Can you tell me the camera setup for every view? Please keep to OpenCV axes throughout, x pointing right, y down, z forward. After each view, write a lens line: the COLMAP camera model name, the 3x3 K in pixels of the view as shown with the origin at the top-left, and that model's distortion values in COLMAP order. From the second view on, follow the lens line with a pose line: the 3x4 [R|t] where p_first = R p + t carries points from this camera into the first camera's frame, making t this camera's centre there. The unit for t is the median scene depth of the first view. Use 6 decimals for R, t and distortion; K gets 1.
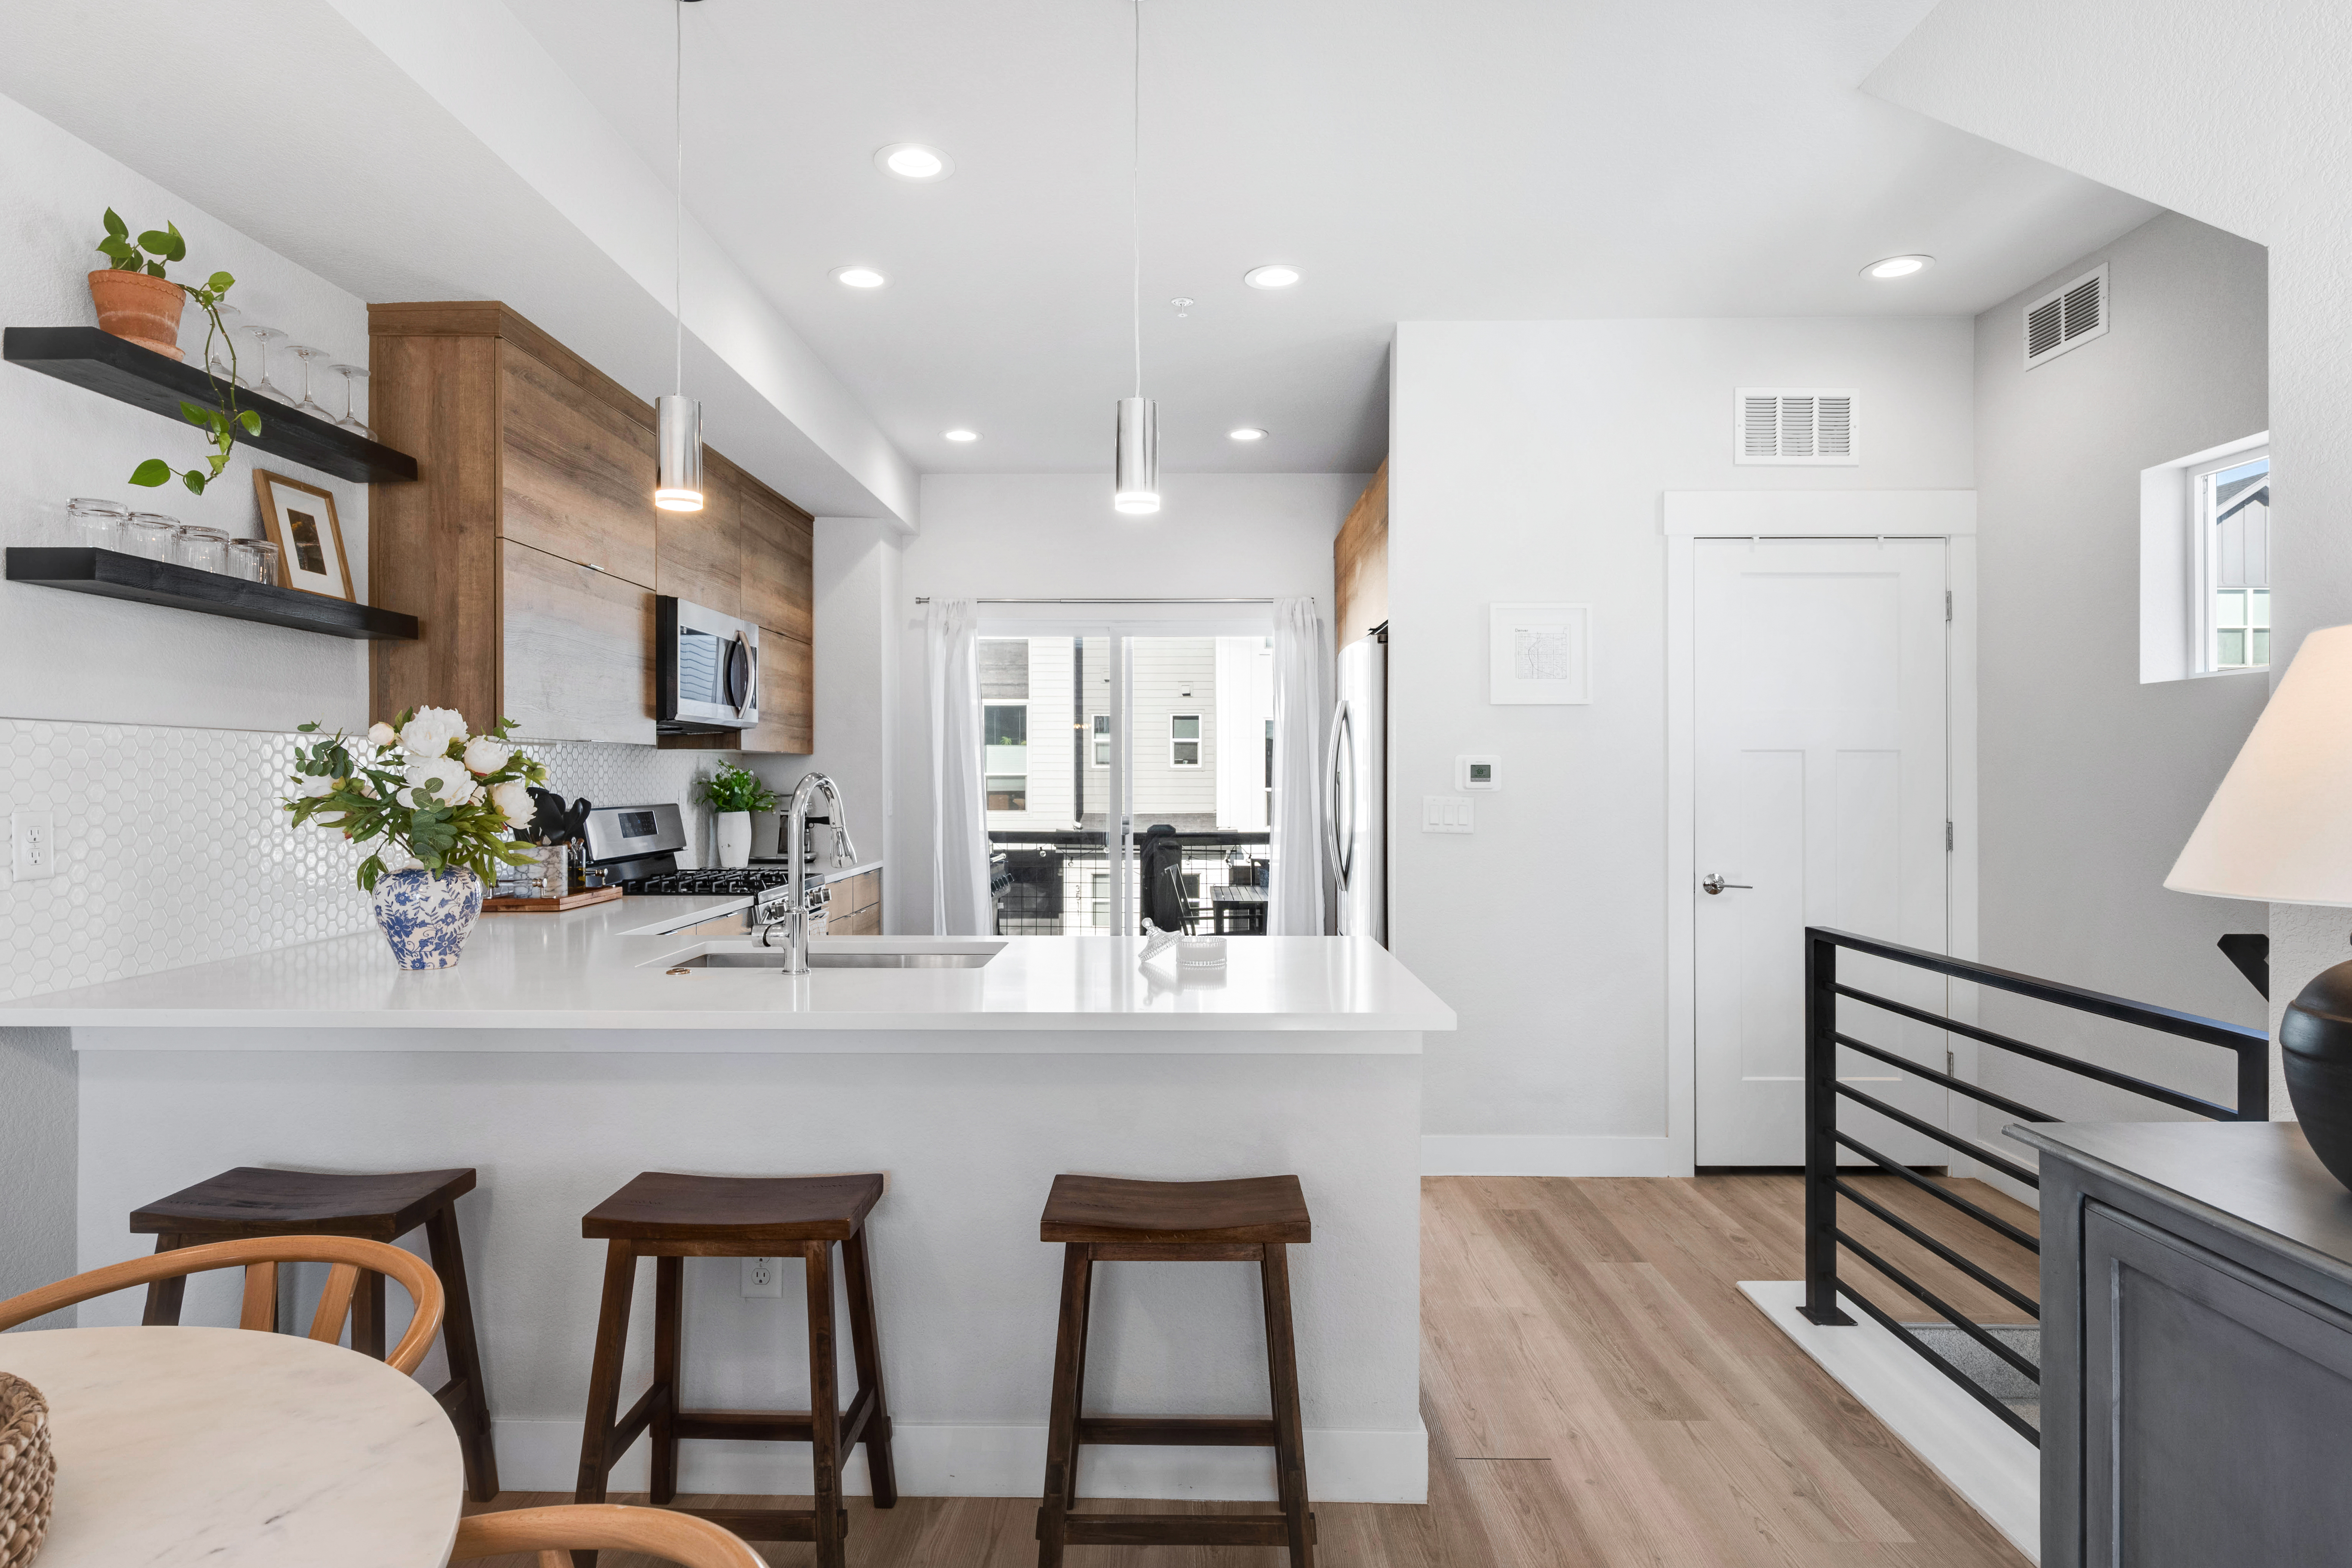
lens RADIAL K [[1252.7, 0, 1171.7], [0, 1252.7, 781.0], [0, 0, 1]] dist [0.000041, 0.000014]
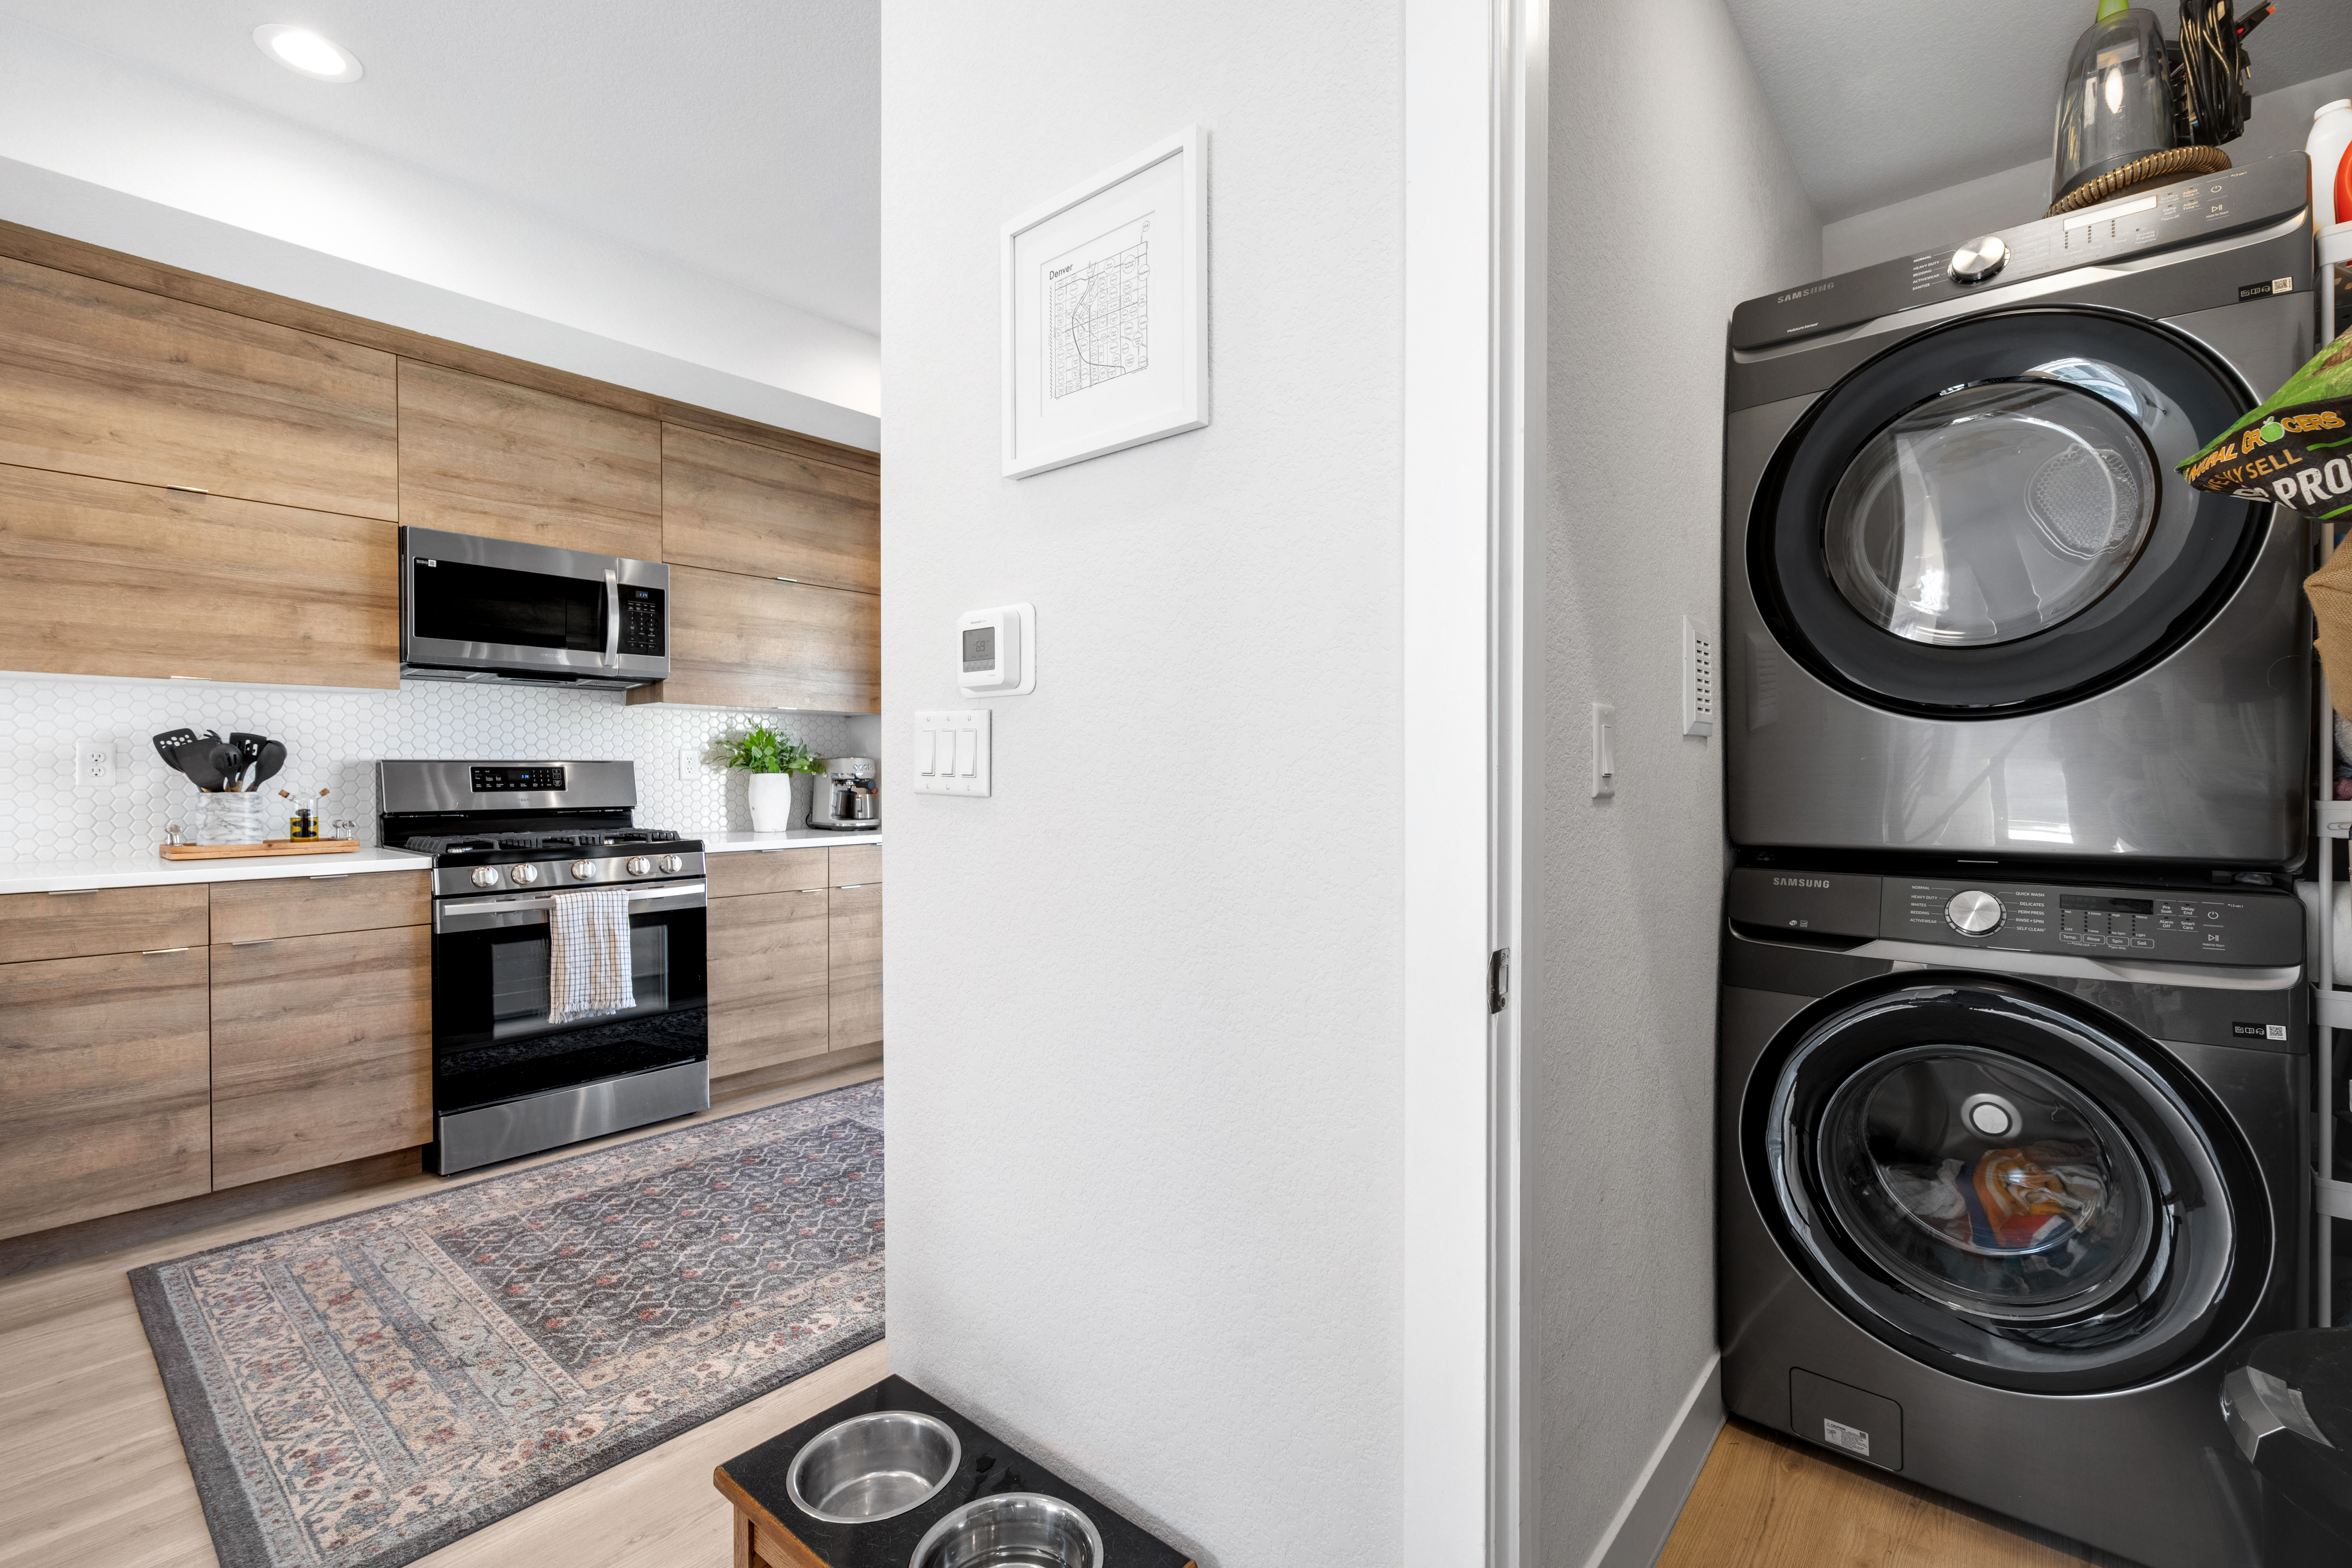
lens RADIAL K [[1030.2, 0, 1164.9], [0, 1030.2, 790.7], [0, 0, 1]] dist [0.000111, -0.000032]
pose [[0.763738, 0.008515, -0.645470, 0.509151], [-0.000440, 0.999920, 0.012671, 0.035471], [0.645526, -0.009393, 0.763681, 0.777430]]
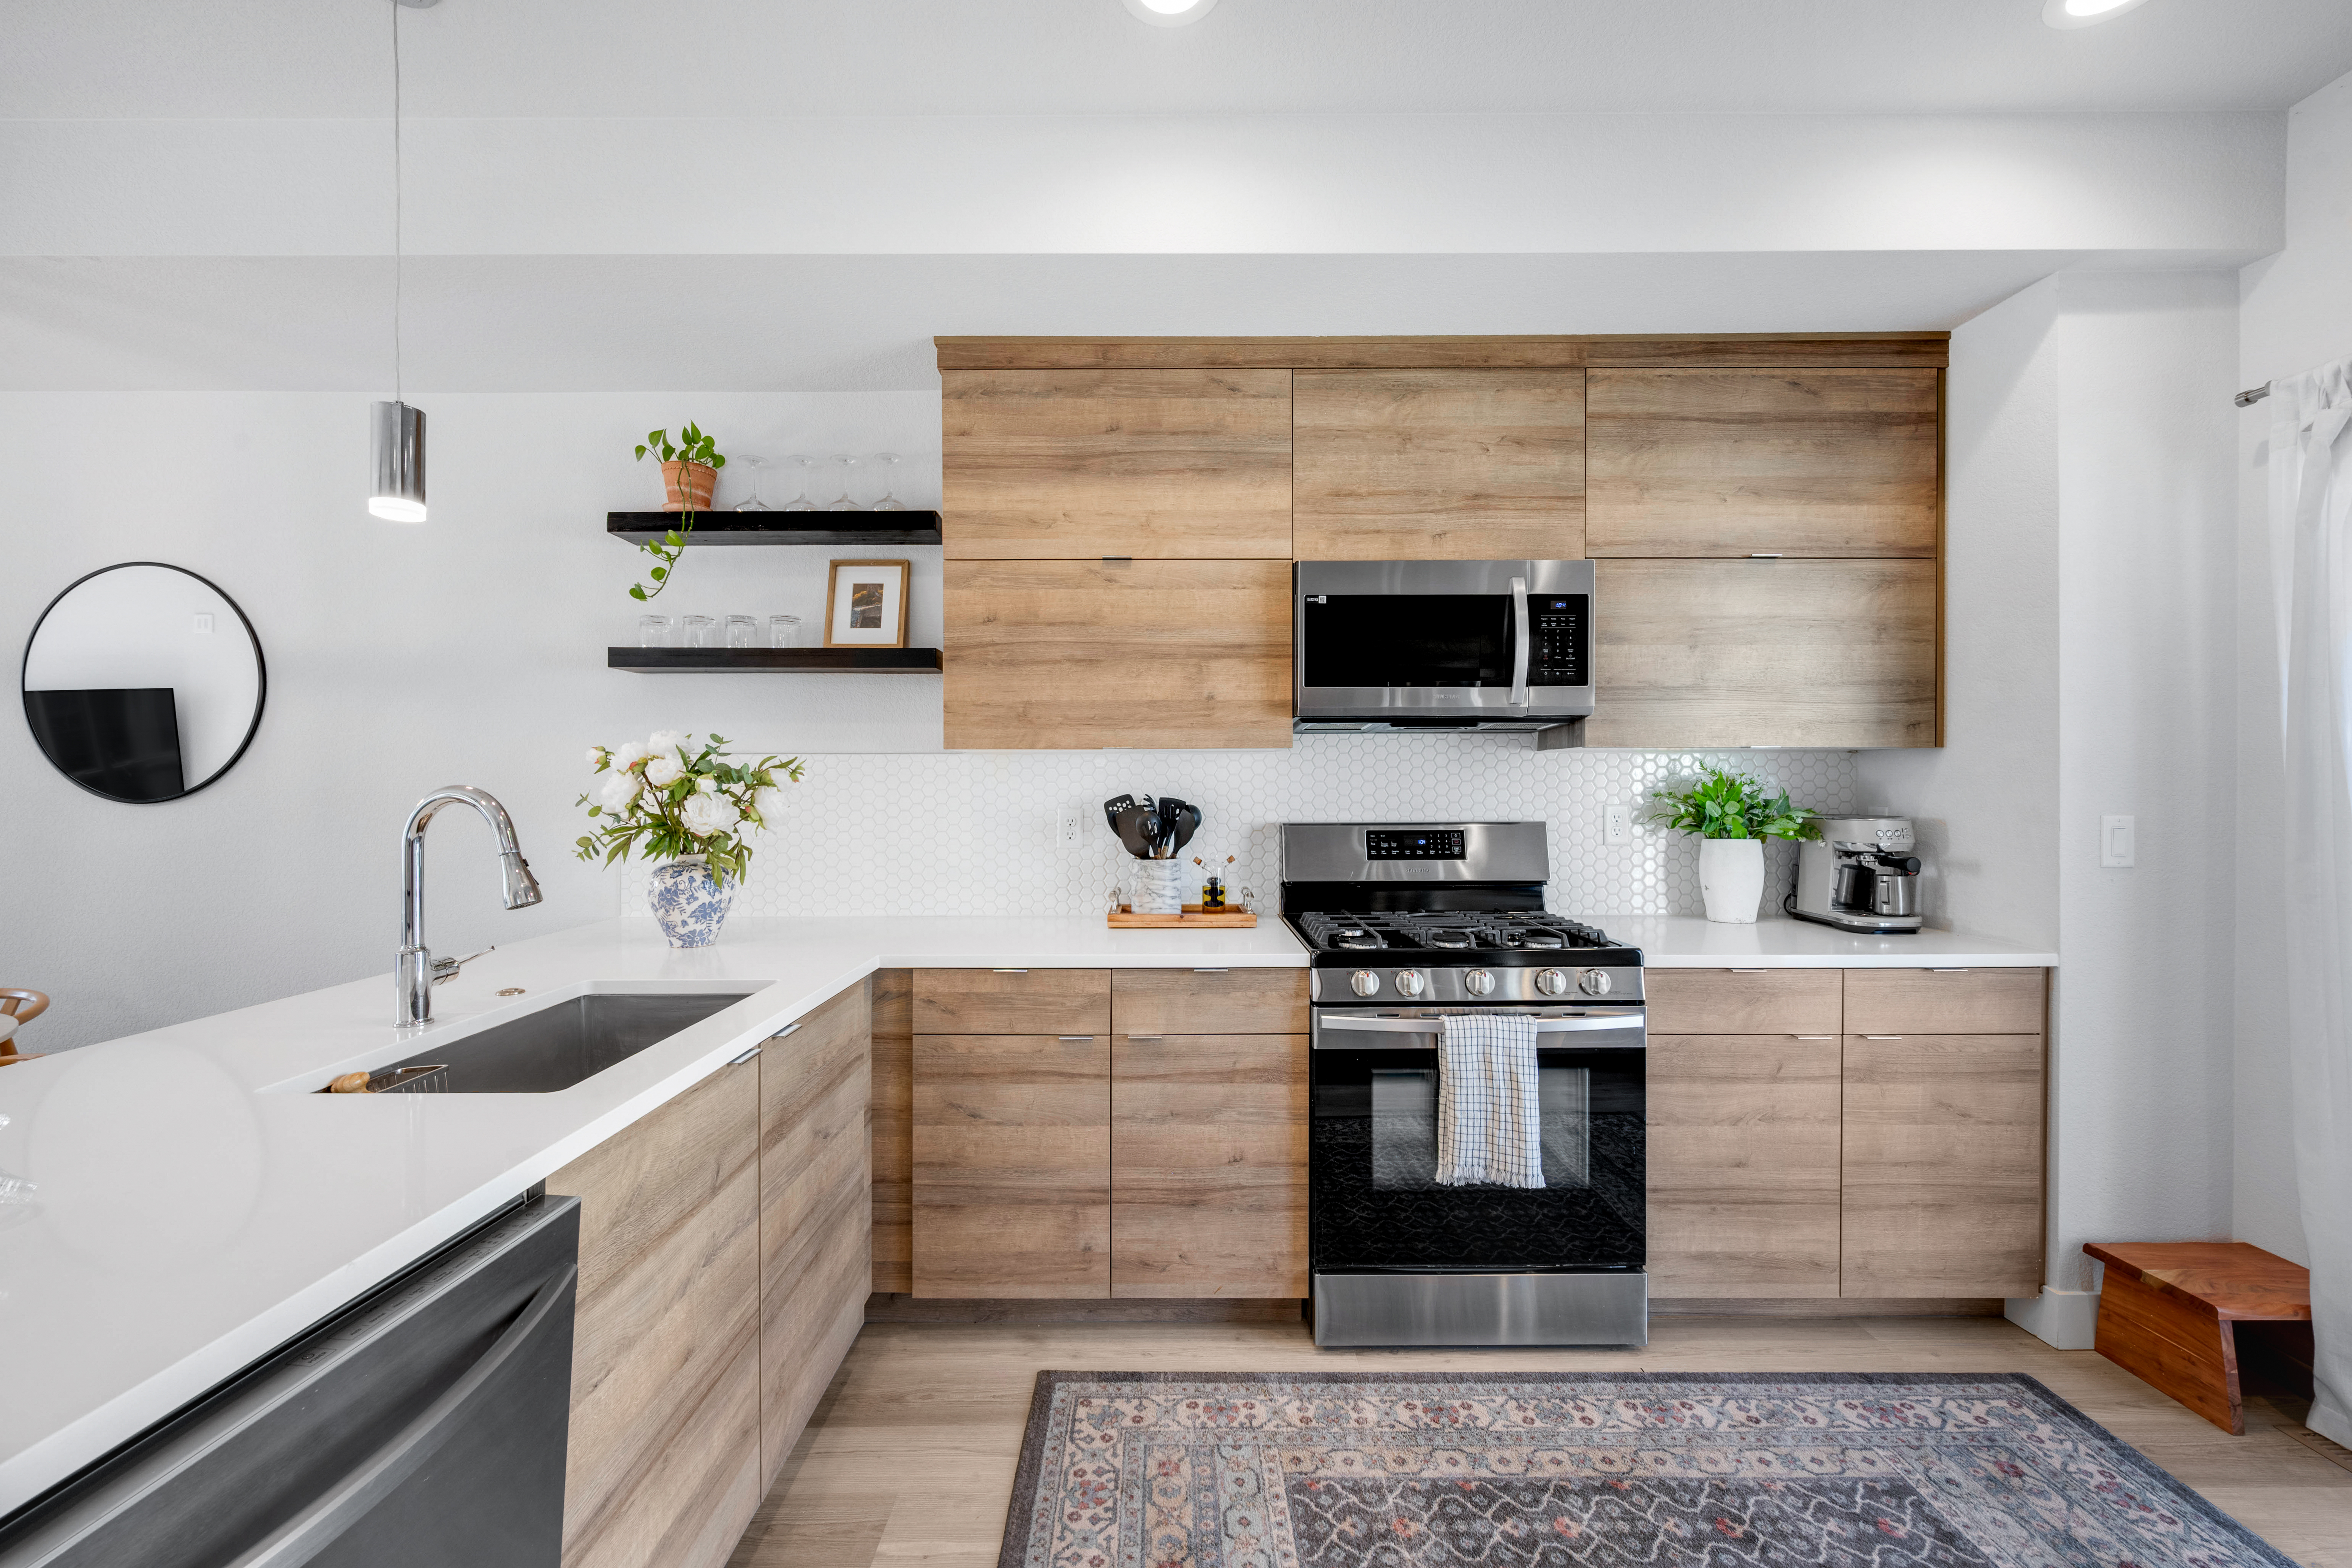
lens RADIAL K [[961.6, 0, 1161.0], [0, 961.6, 789.0], [0, 0, 1]] dist [-0.004566, -0.000167]
pose [[0.011796, 0.002613, -0.999927, 0.208869], [-0.002295, 0.999994, 0.002586, -0.004285], [0.999928, 0.002264, 0.011802, 0.901963]]
